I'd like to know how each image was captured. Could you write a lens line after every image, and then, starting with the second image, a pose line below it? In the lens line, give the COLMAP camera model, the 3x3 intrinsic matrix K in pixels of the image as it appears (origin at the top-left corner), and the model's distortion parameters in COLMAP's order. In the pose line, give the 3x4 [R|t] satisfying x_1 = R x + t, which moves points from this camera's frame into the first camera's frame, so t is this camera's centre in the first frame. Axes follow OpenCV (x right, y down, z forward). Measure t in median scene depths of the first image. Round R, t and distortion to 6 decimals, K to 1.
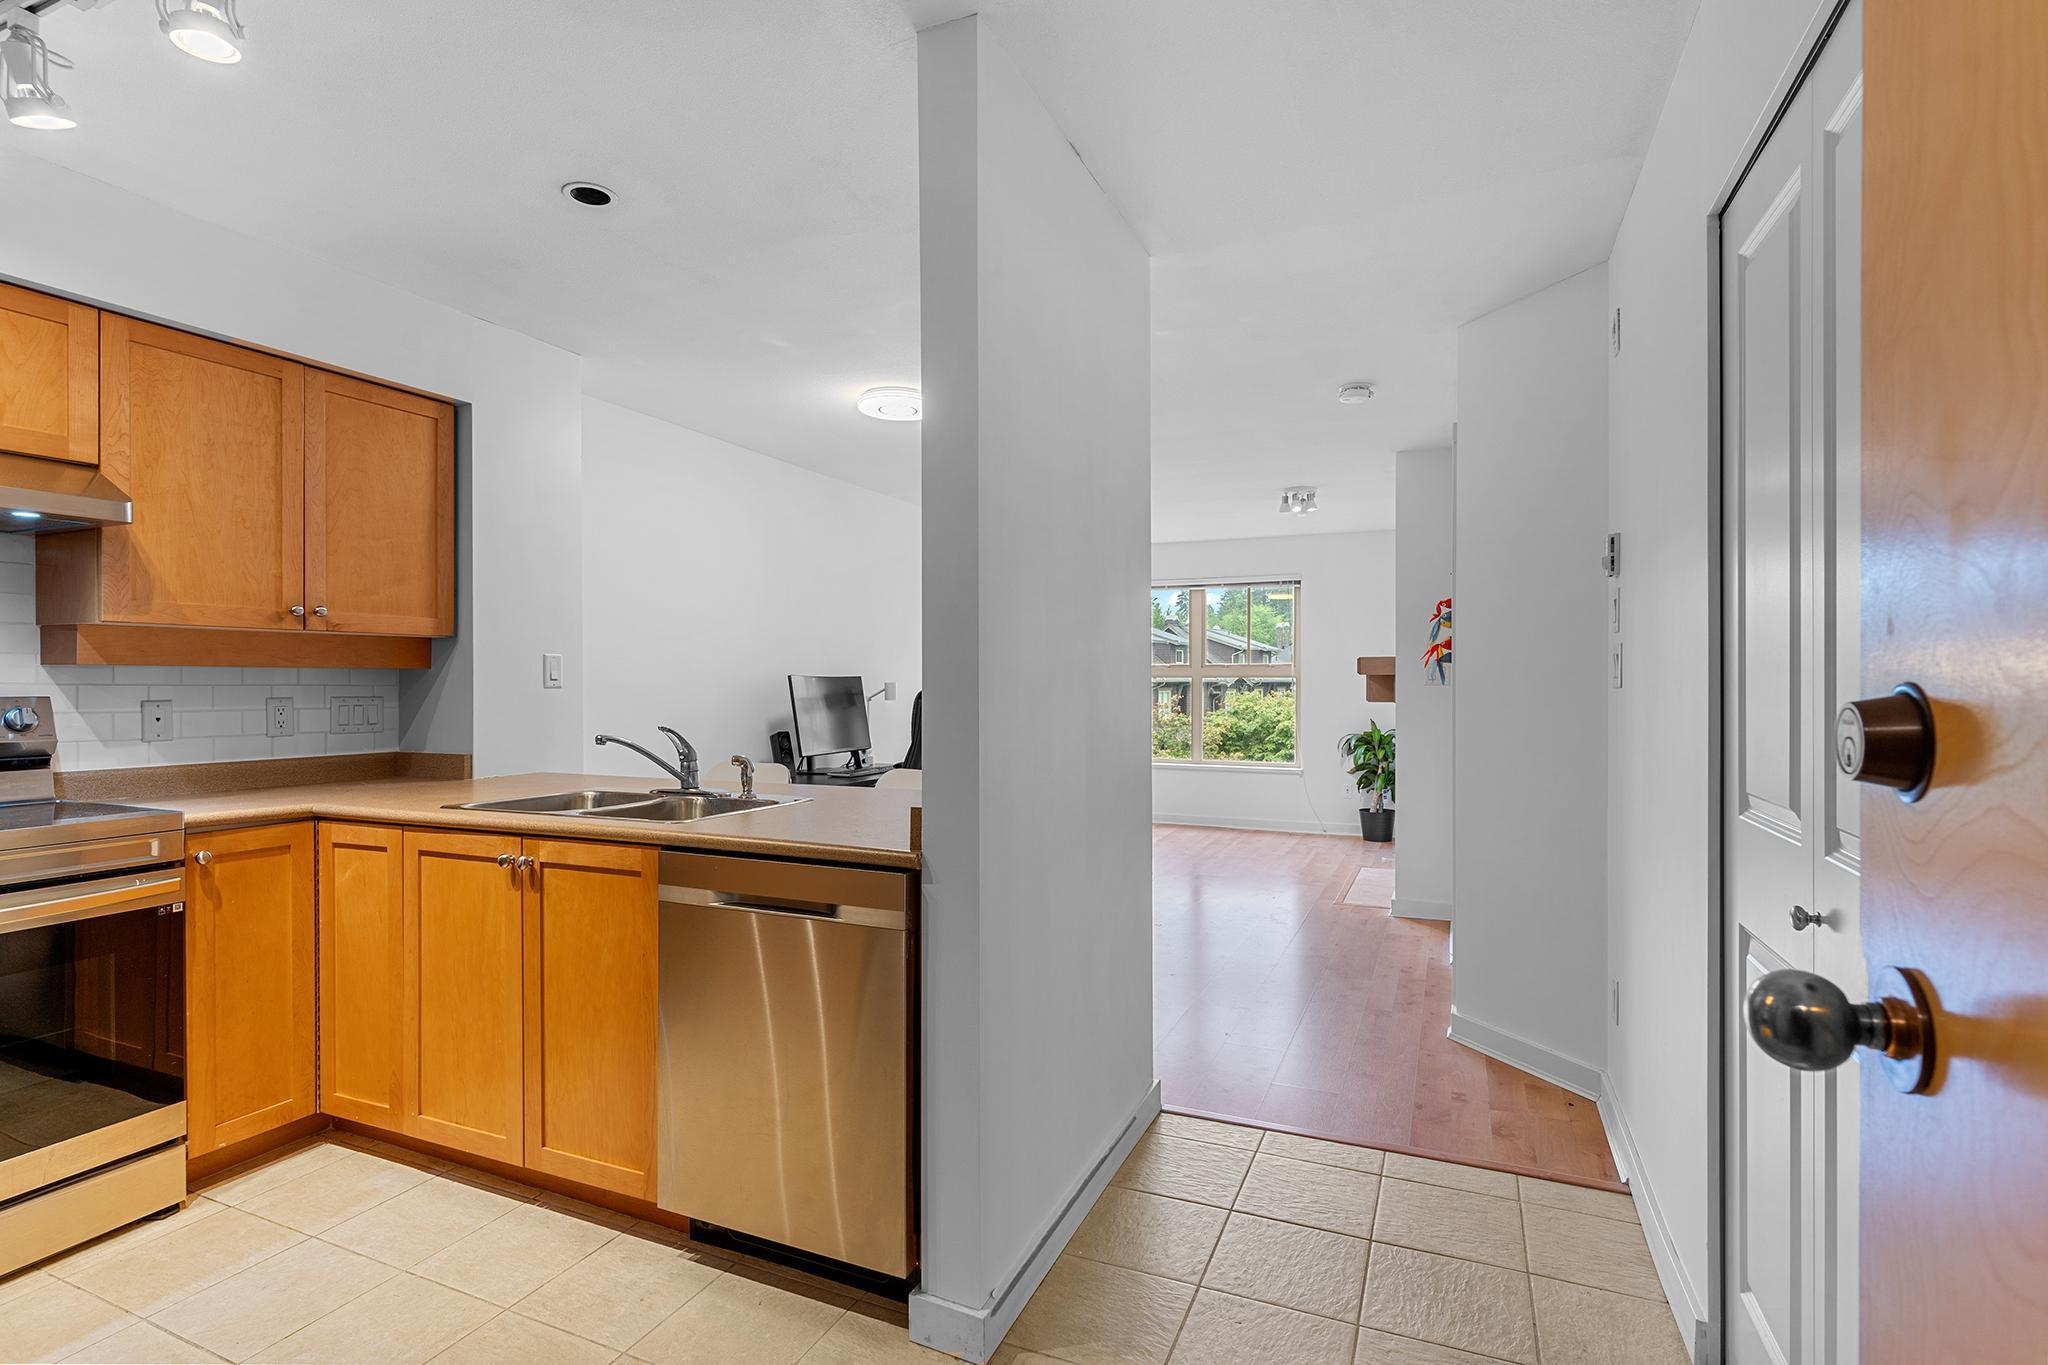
lens RADIAL K [[979.2, 0, 1034.0], [0, 979.2, 686.3], [0, 0, 1]] dist [-0.001978, 0.000390]
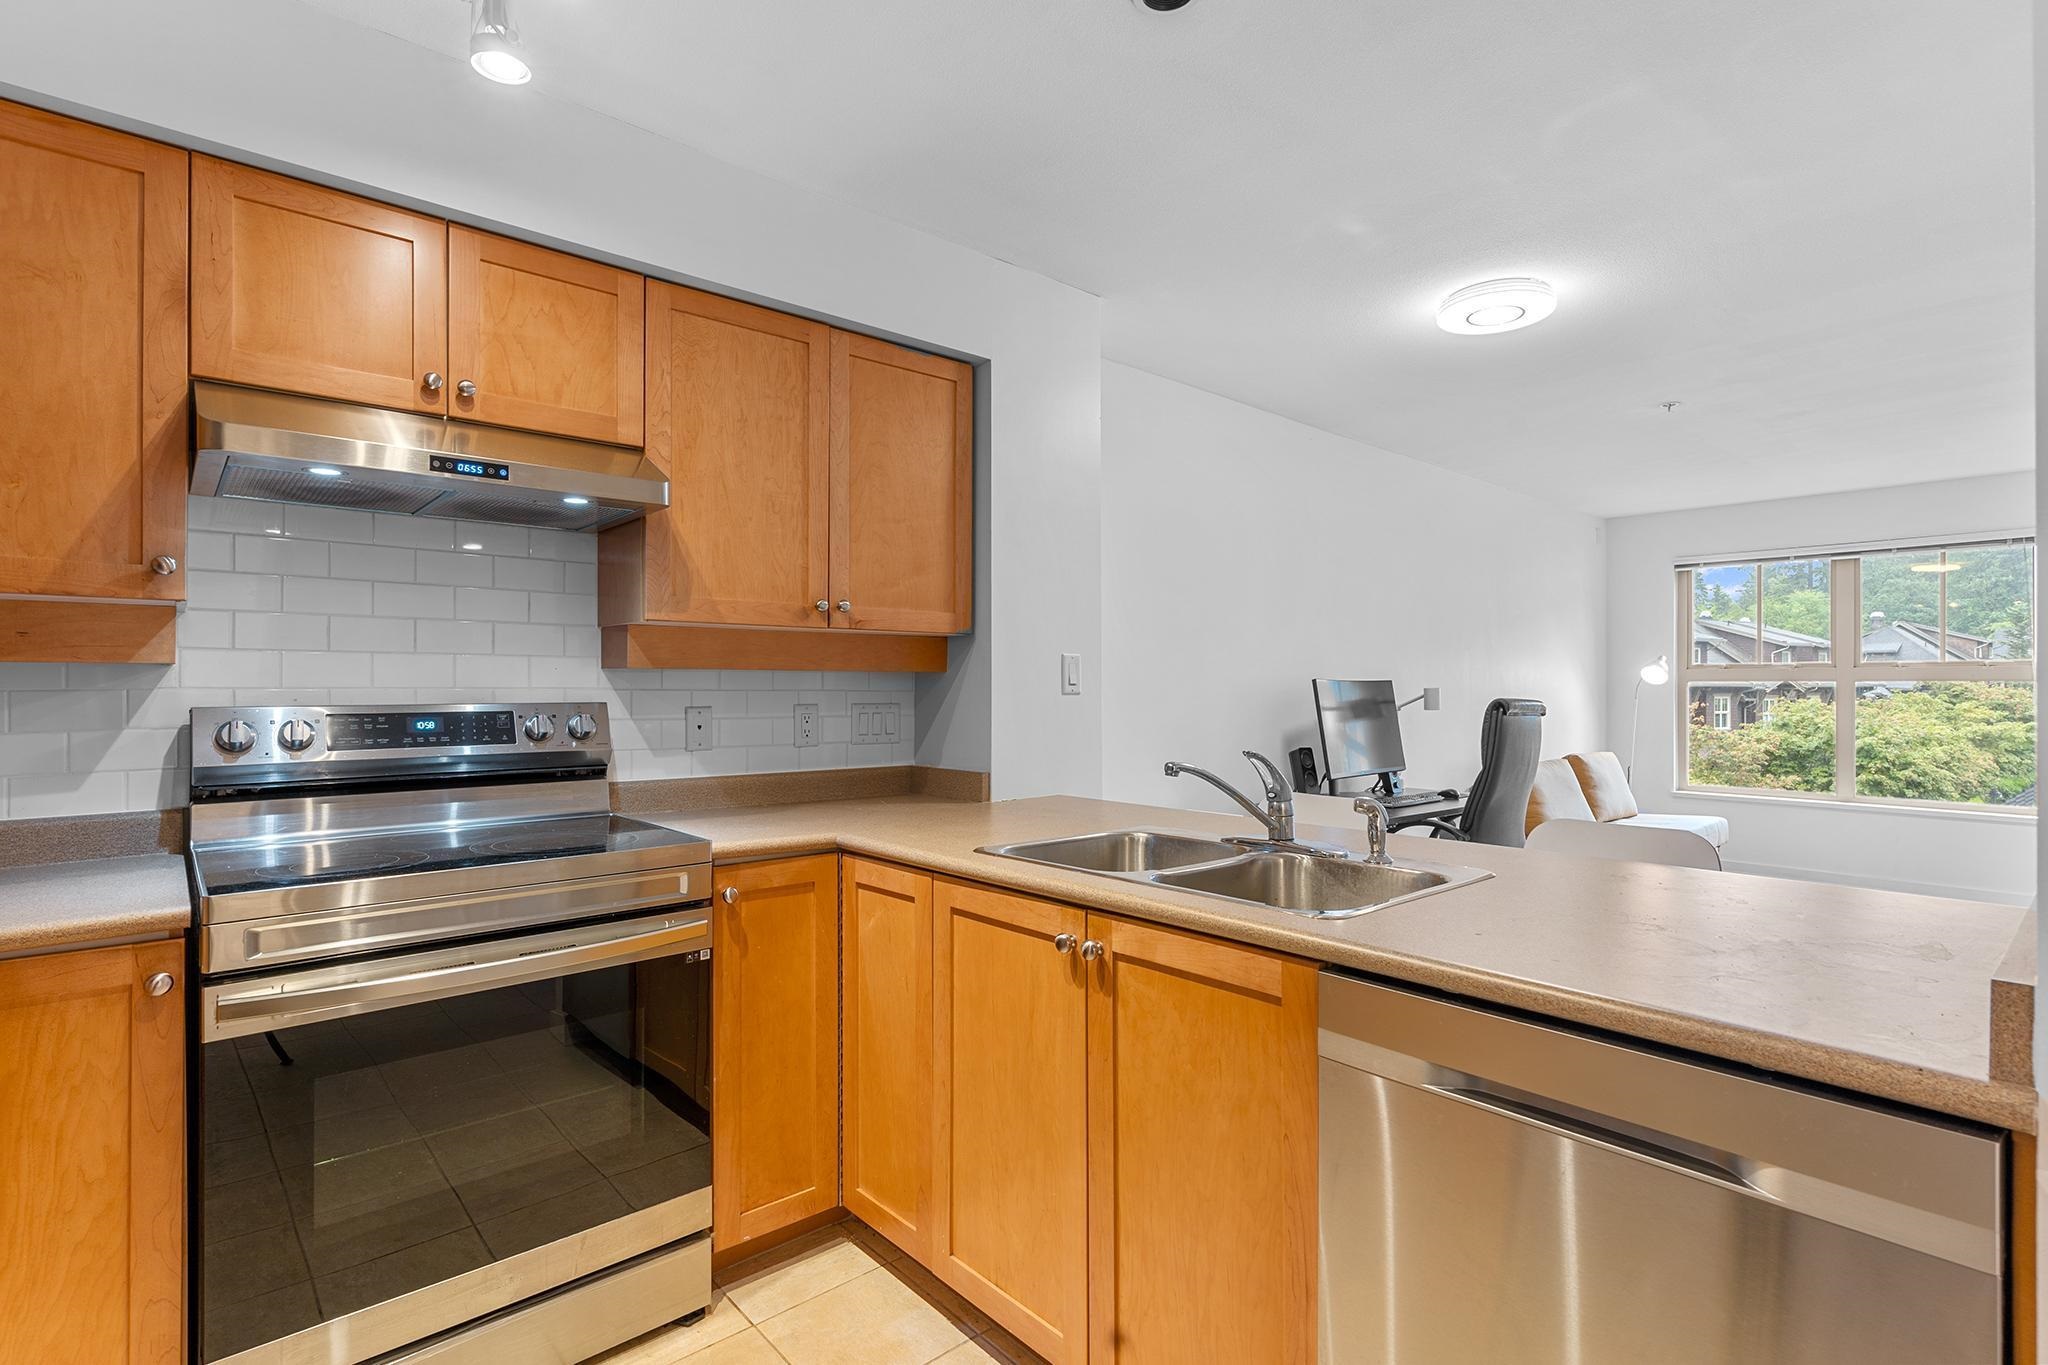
lens RADIAL K [[979.2, 0, 1026.0], [0, 979.2, 682.5], [0, 0, 1]] dist [-0.001978, 0.000390]
pose [[0.905494, -0.001583, -0.424356, -0.208826], [-0.002095, 0.999964, -0.008199, -0.001720], [0.424354, 0.008314, 0.905458, 0.274823]]
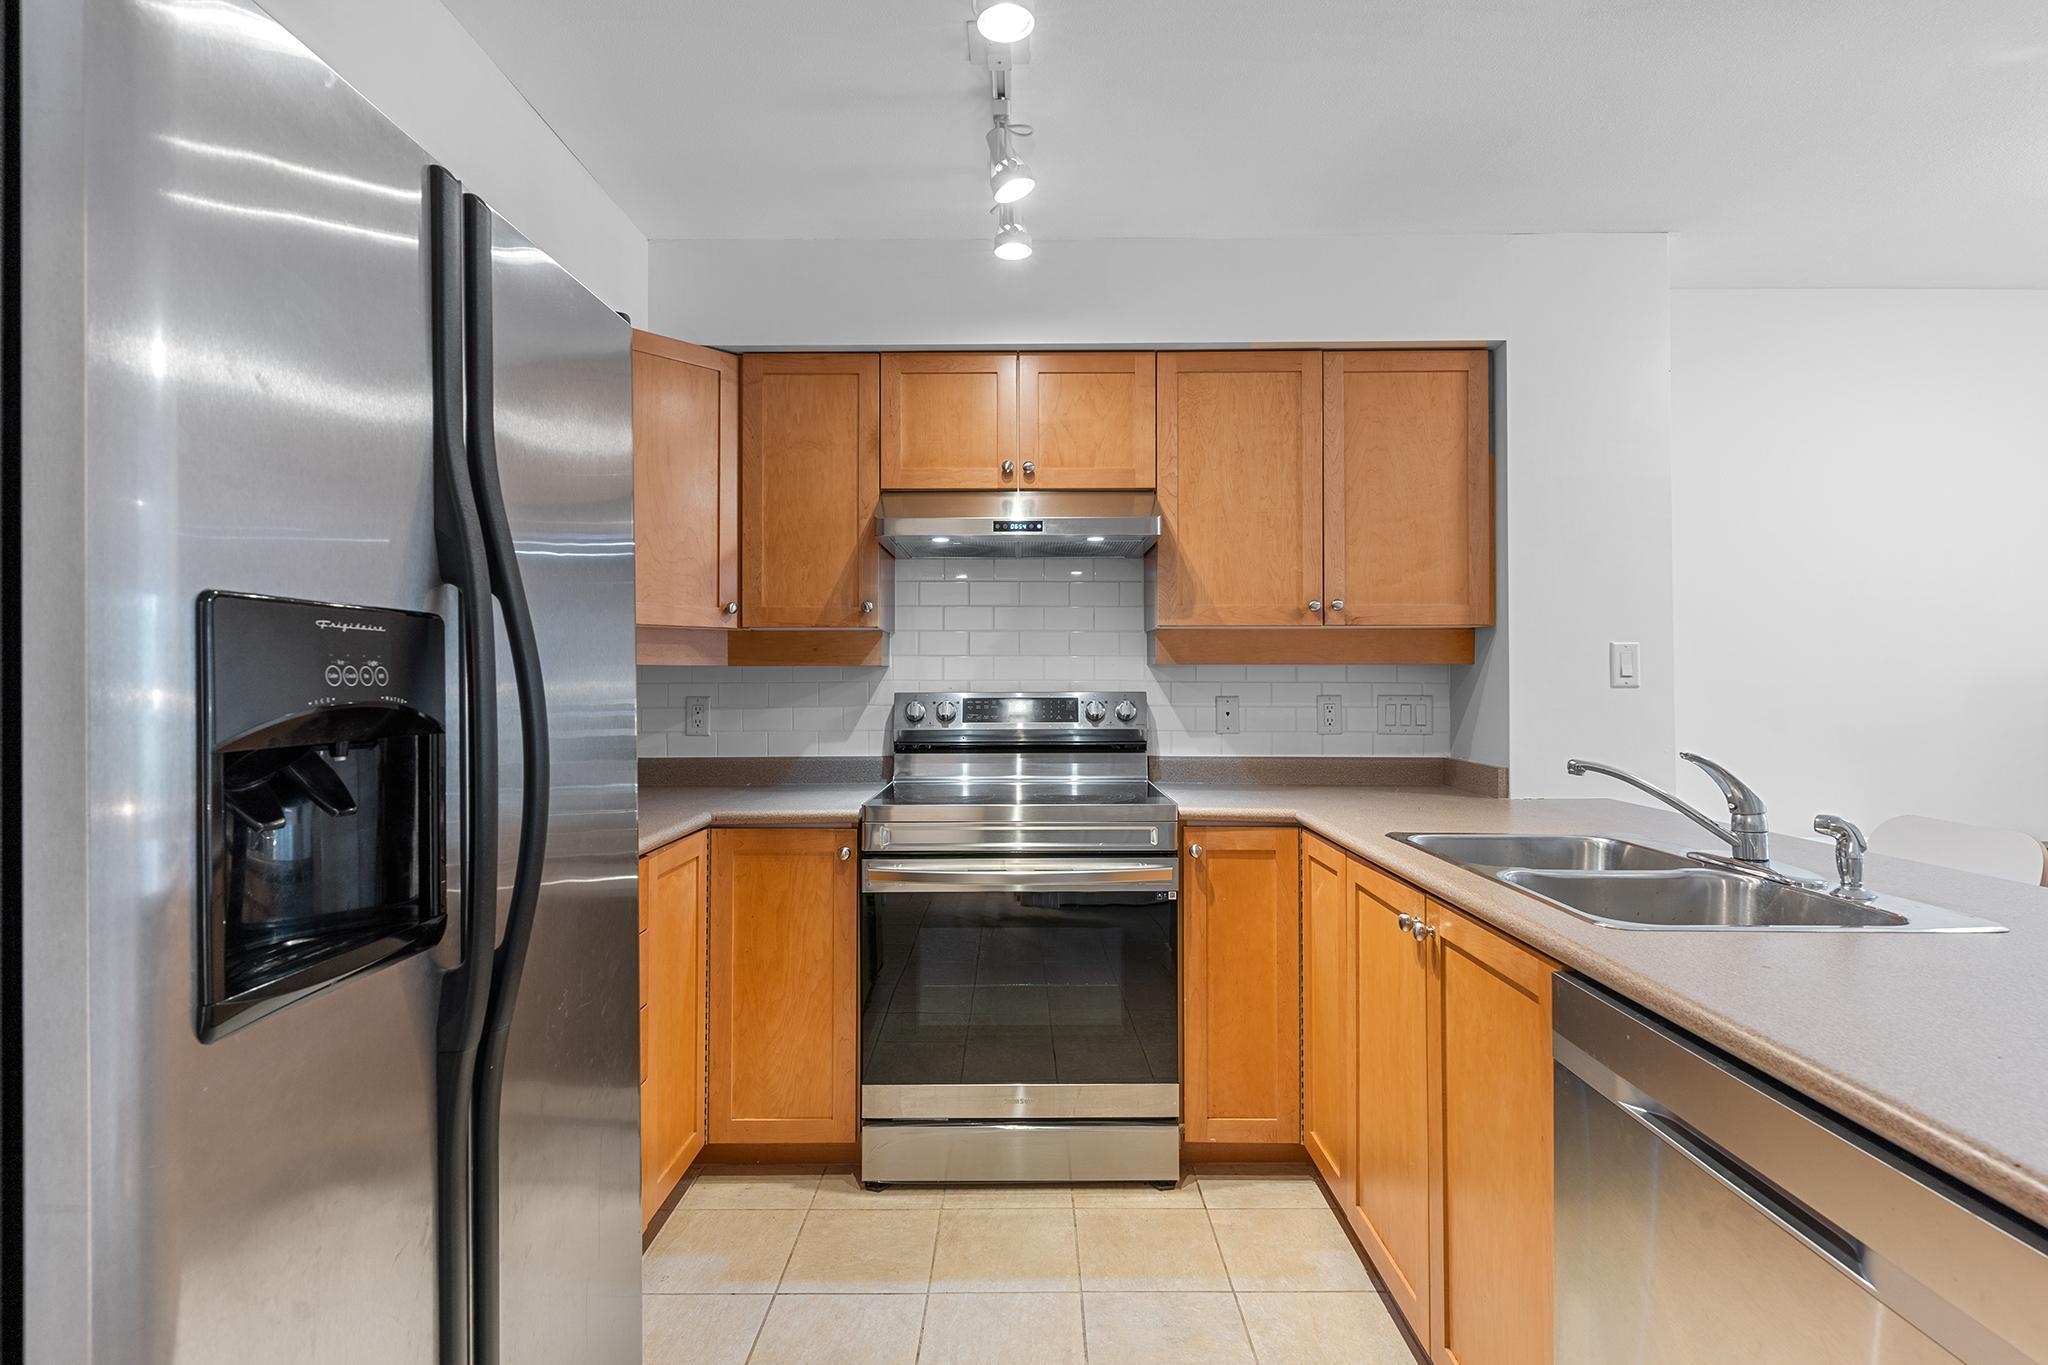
lens RADIAL K [[979.2, 0, 1022.6], [0, 979.2, 666.0], [0, 0, 1]] dist [-0.001978, 0.000390]
pose [[0.391506, -0.011752, -0.920101, 0.021372], [-0.003242, 0.999895, -0.014150, -0.003269], [0.920170, 0.008522, 0.391426, 0.344351]]
